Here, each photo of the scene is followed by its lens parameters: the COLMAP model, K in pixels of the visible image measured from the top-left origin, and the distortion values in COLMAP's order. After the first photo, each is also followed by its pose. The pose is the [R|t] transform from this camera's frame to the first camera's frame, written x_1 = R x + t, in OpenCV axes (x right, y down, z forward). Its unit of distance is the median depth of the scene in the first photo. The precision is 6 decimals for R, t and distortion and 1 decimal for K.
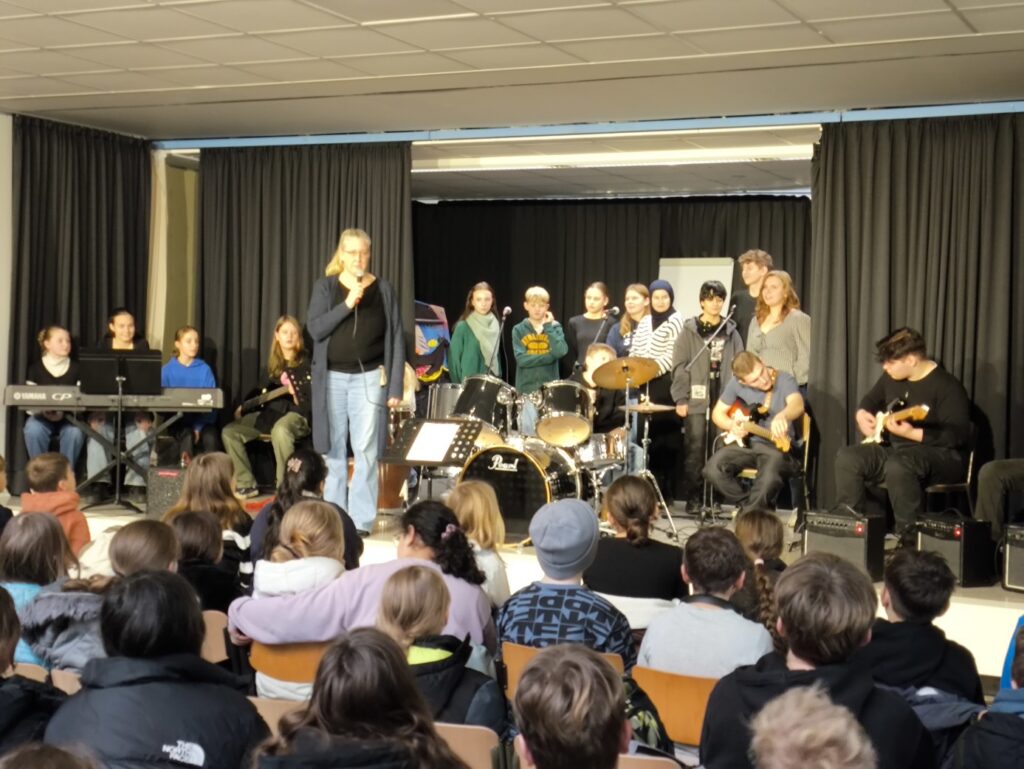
lens RADIAL K [[1503.5, 0, 495.8], [0, 1503.5, 386.4], [0, 0, 1]] dist [0.115328, 0.000000]
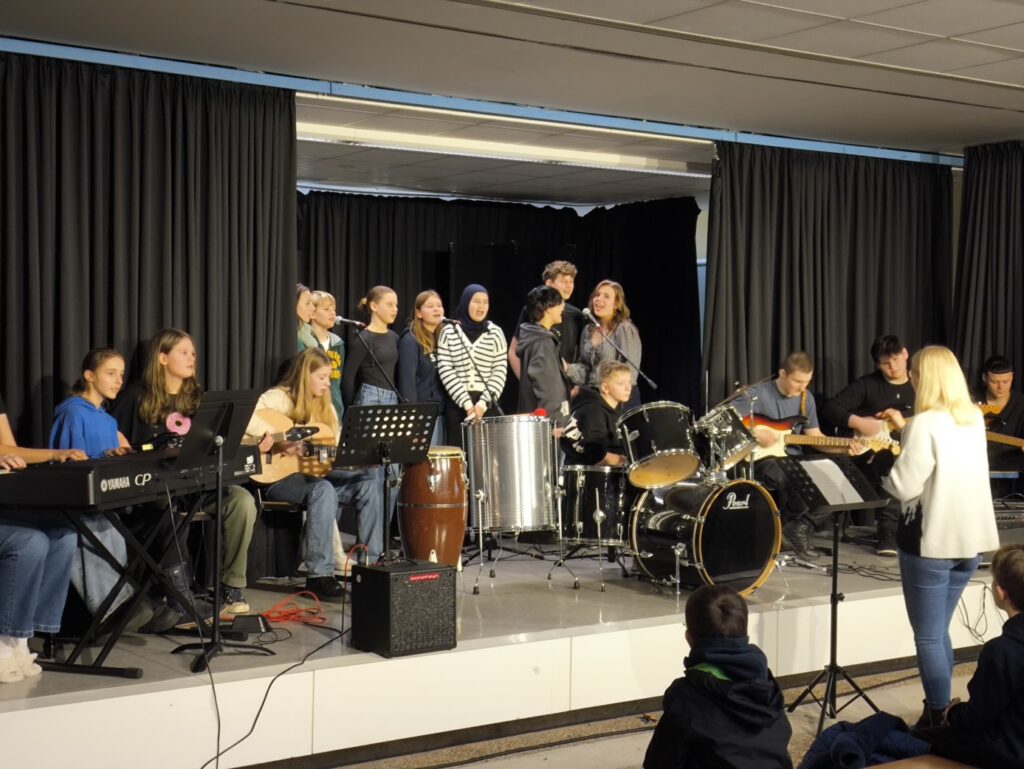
lens RADIAL K [[1503.5, 0, 512.5], [0, 1503.5, 390.3], [0, 0, 1]] dist [0.115328, 0.000000]
pose [[0.466450, -0.045503, 0.883377, -0.727566], [0.033753, 0.998864, 0.033629, -0.041535], [-0.883903, 0.014130, 0.467456, 0.617293]]
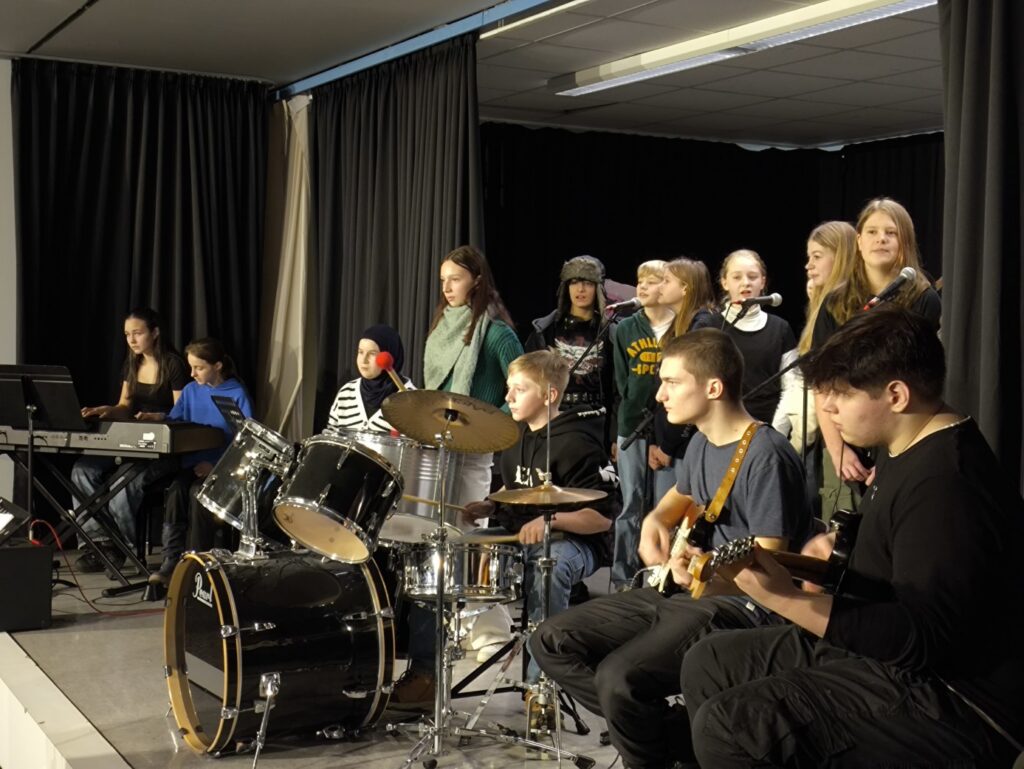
lens RADIAL K [[1503.5, 0, 512.4], [0, 1503.5, 379.2], [0, 0, 1]] dist [0.115328, 0.000000]
pose [[0.823506, 0.011435, -0.567193, 0.344837], [-0.017411, 0.999835, -0.005122, -0.018844], [0.567041, 0.014093, 0.823569, 0.542937]]
